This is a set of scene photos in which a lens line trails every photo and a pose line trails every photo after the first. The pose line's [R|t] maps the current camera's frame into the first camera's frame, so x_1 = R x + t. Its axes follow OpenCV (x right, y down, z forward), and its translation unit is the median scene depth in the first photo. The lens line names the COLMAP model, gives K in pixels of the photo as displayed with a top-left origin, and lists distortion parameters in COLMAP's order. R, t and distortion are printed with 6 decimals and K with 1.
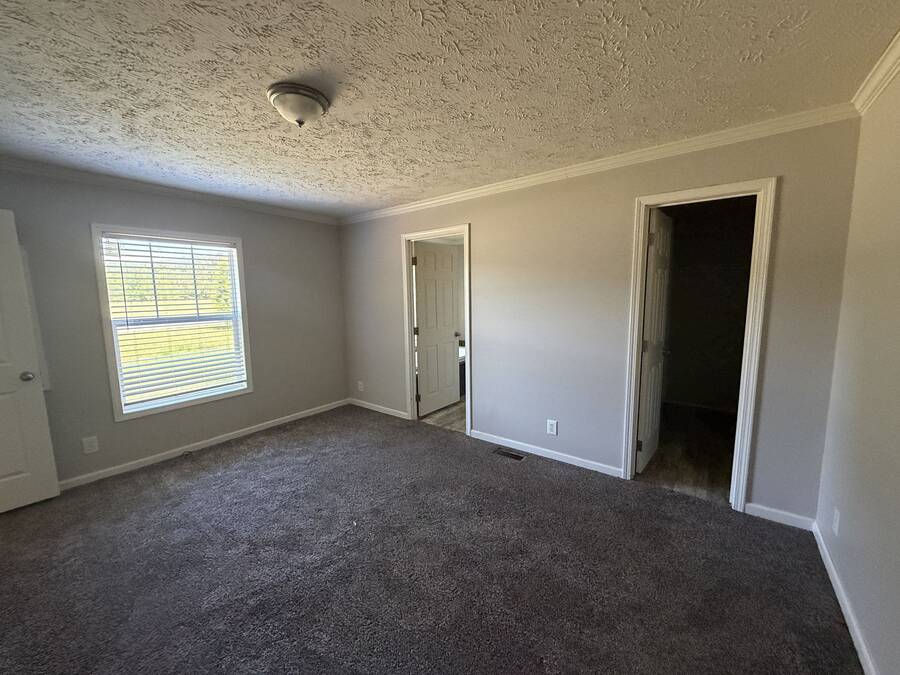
lens RADIAL K [[360.7, 0, 453.2], [0, 360.7, 334.2], [0, 0, 1]] dist [0.000634, 0.000409]
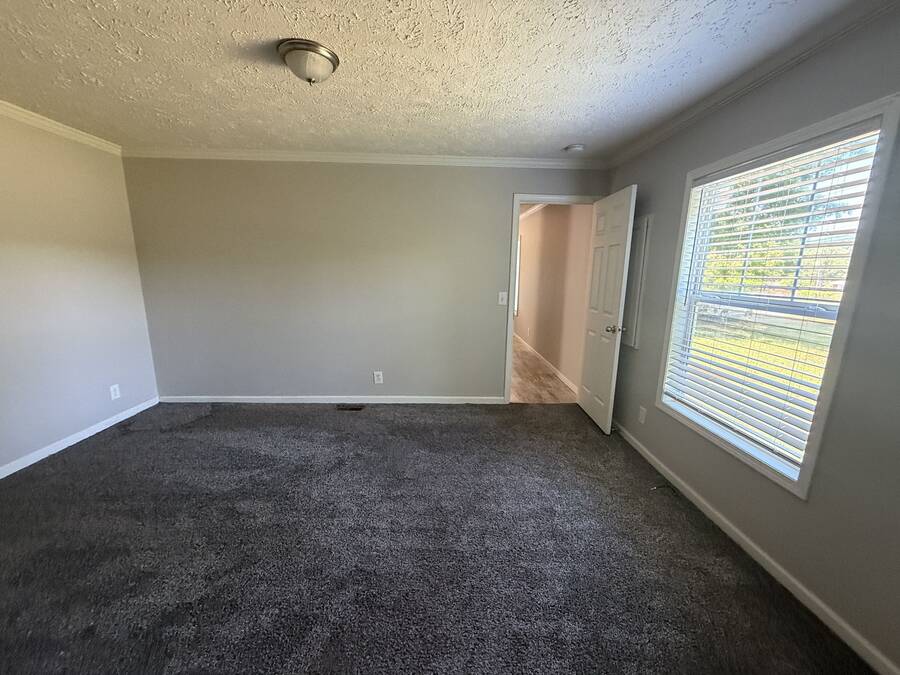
lens RADIAL K [[360.7, 0, 449.1], [0, 360.7, 341.1], [0, 0, 1]] dist [0.000634, 0.000409]
pose [[-0.783166, 0.125210, -0.609076, -0.013227], [-0.075620, 0.953068, 0.293159, -0.129185], [0.617197, 0.275650, -0.736942, 1.267763]]
